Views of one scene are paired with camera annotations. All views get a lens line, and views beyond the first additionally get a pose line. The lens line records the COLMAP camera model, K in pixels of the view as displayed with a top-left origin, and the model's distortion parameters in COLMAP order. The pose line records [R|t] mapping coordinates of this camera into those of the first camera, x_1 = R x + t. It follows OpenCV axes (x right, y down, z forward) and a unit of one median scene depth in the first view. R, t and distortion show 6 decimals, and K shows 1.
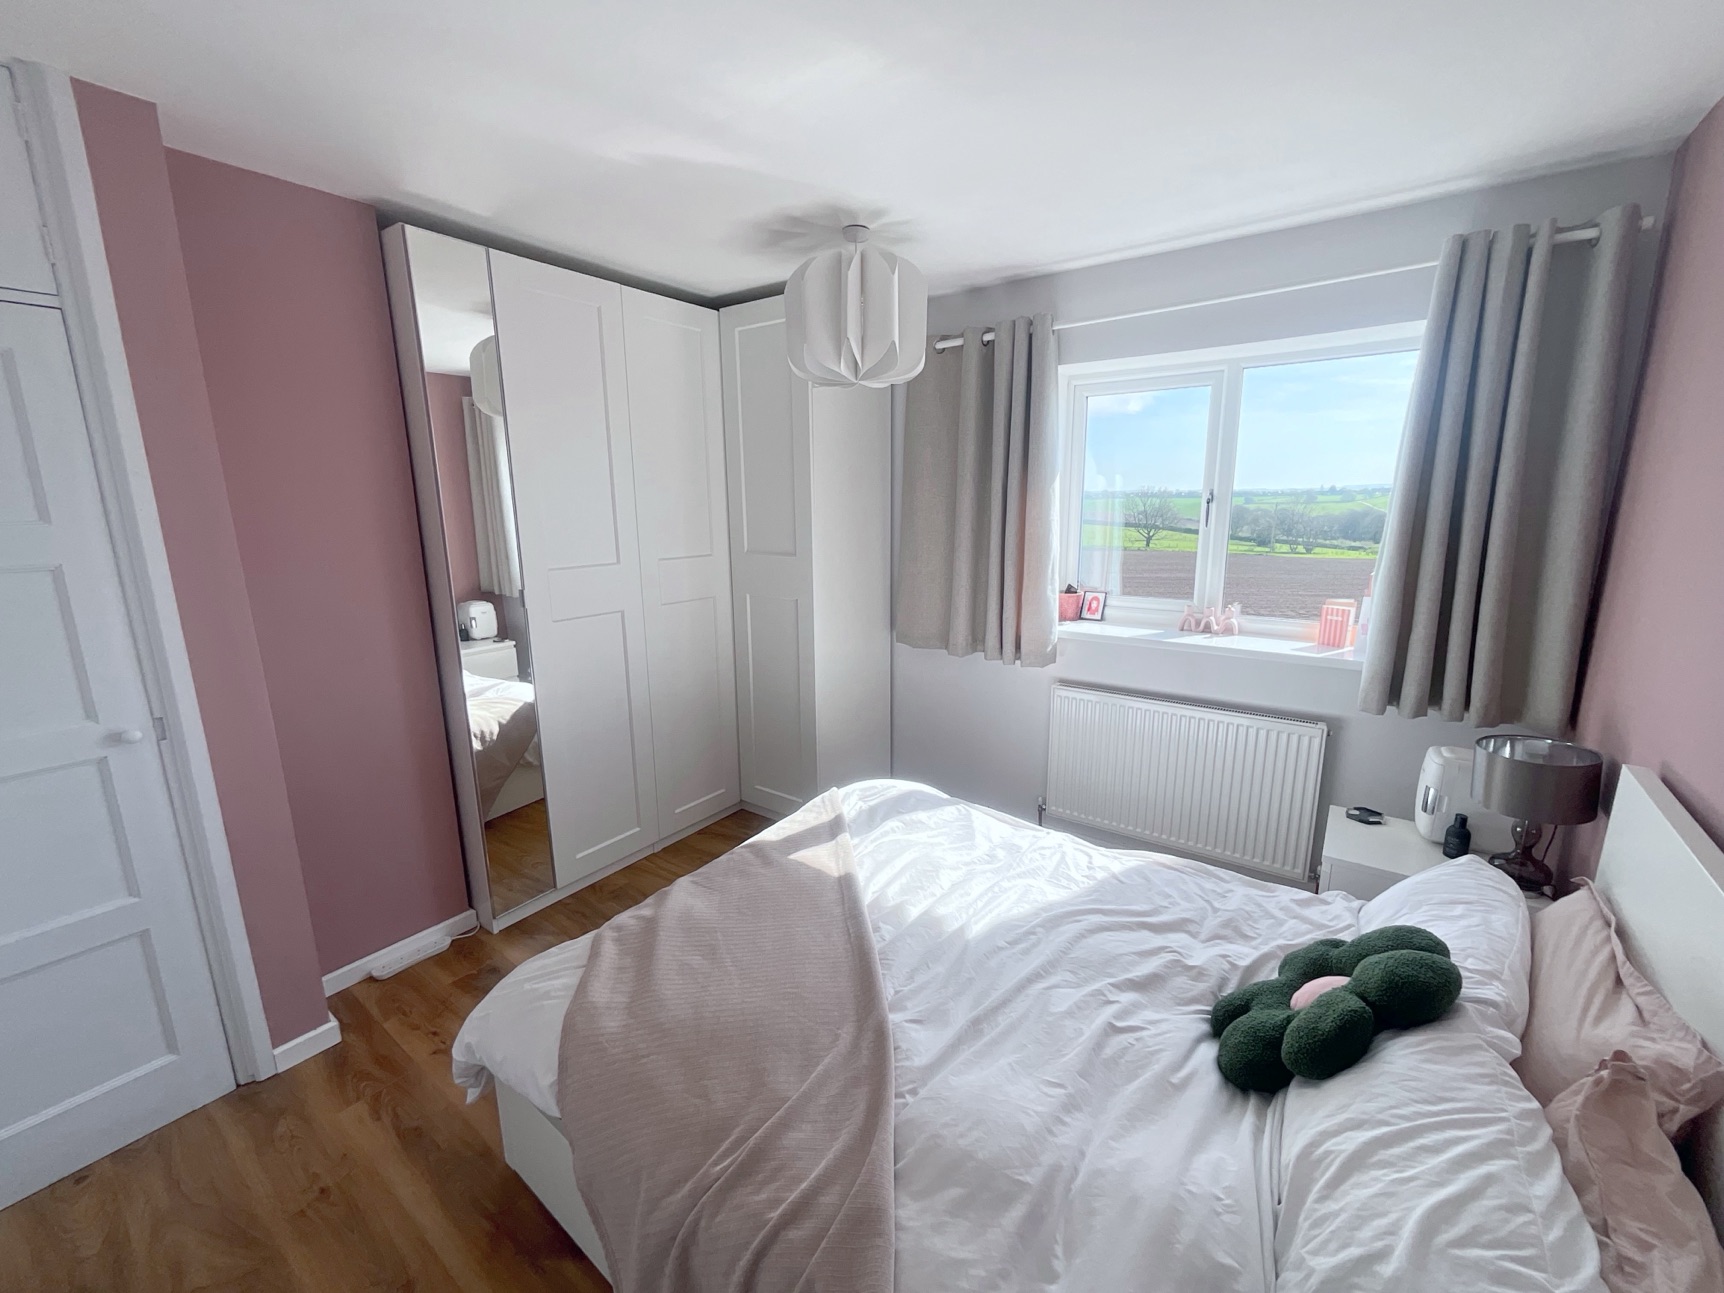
lens RADIAL K [[697.3, 0, 861.5], [0, 697.3, 645.1], [0, 0, 1]] dist [0.000552, 0.000448]
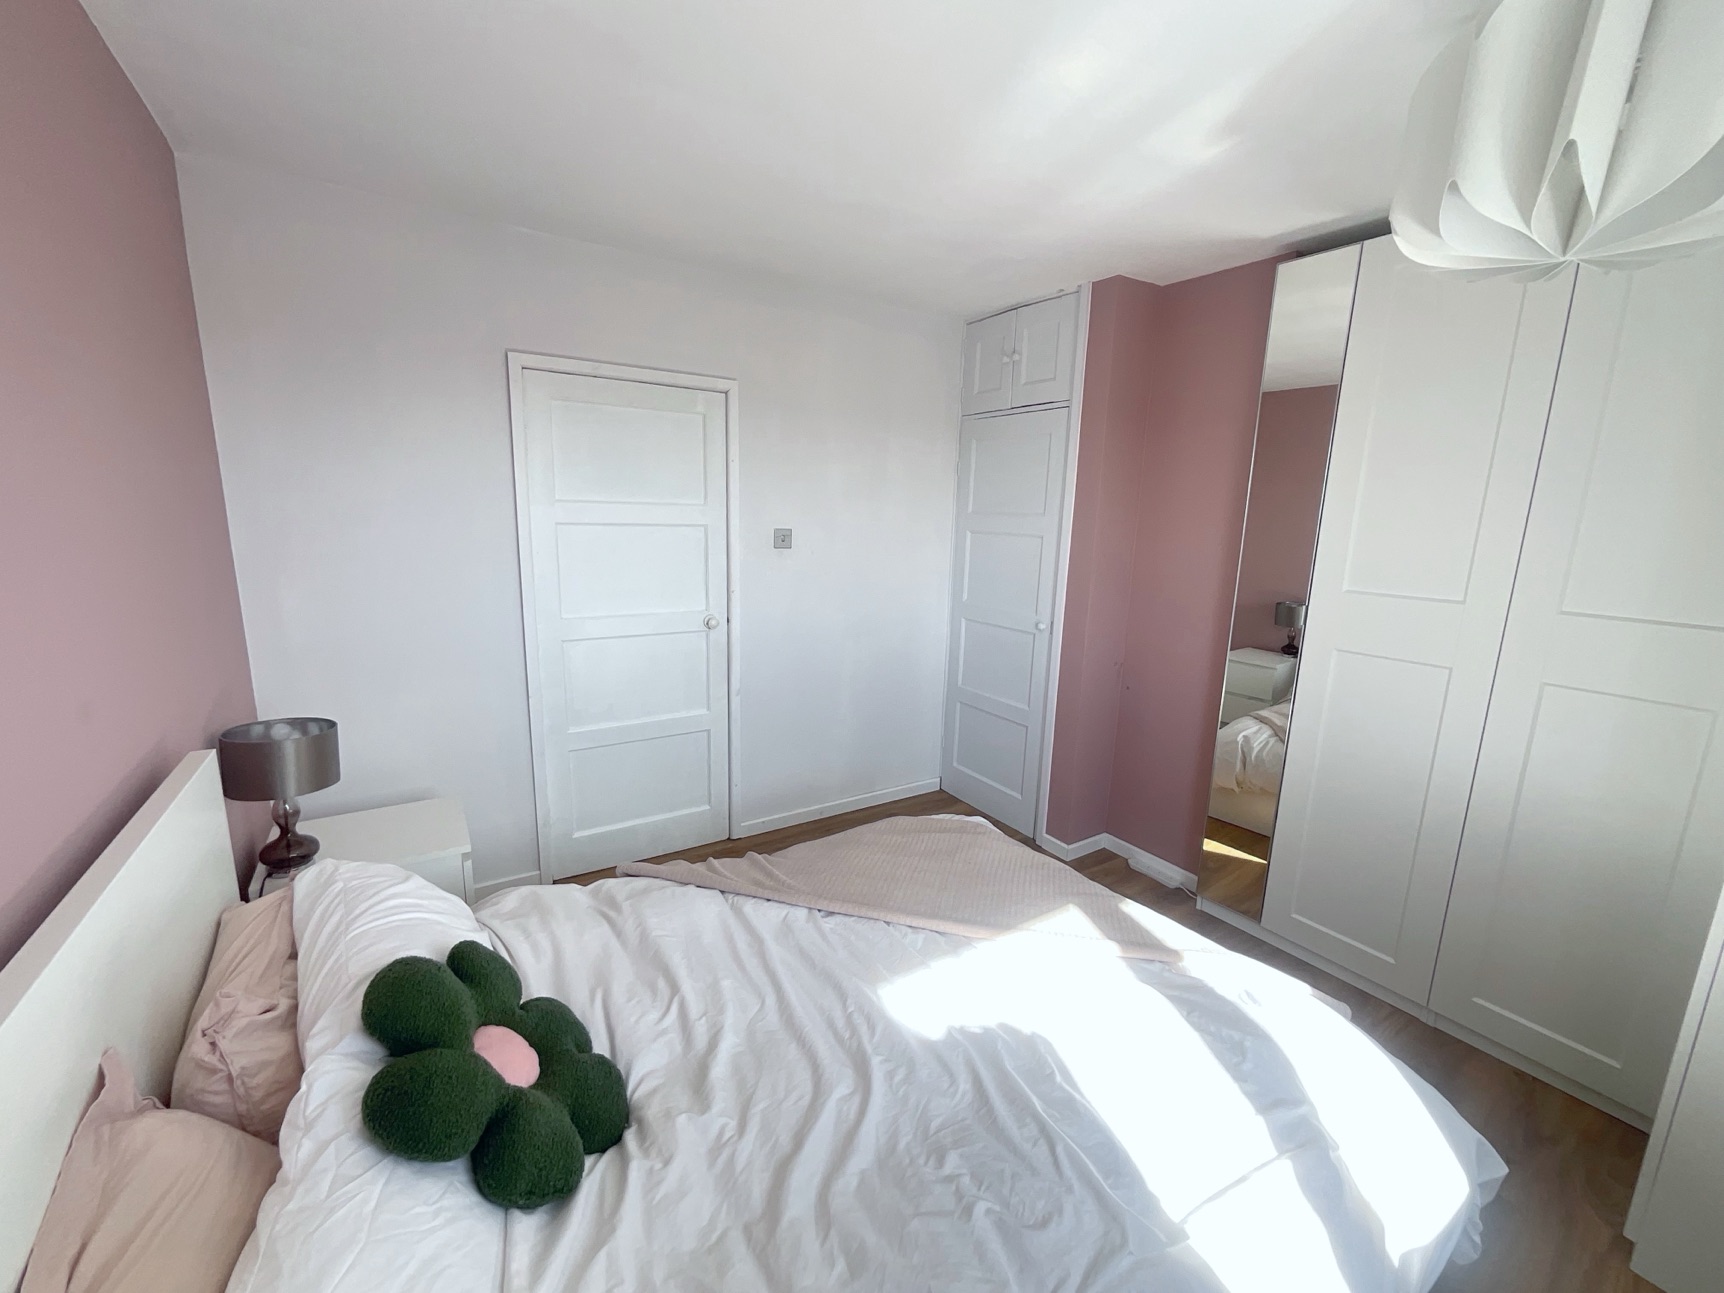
lens RADIAL K [[697.3, 0, 861.5], [0, 697.3, 645.1], [0, 0, 1]] dist [0.000552, 0.000448]
pose [[-0.344597, 0.180598, -0.921215, 0.806829], [-0.217329, 0.939313, 0.265442, -0.201590], [0.913247, 0.291678, -0.284435, 0.994417]]
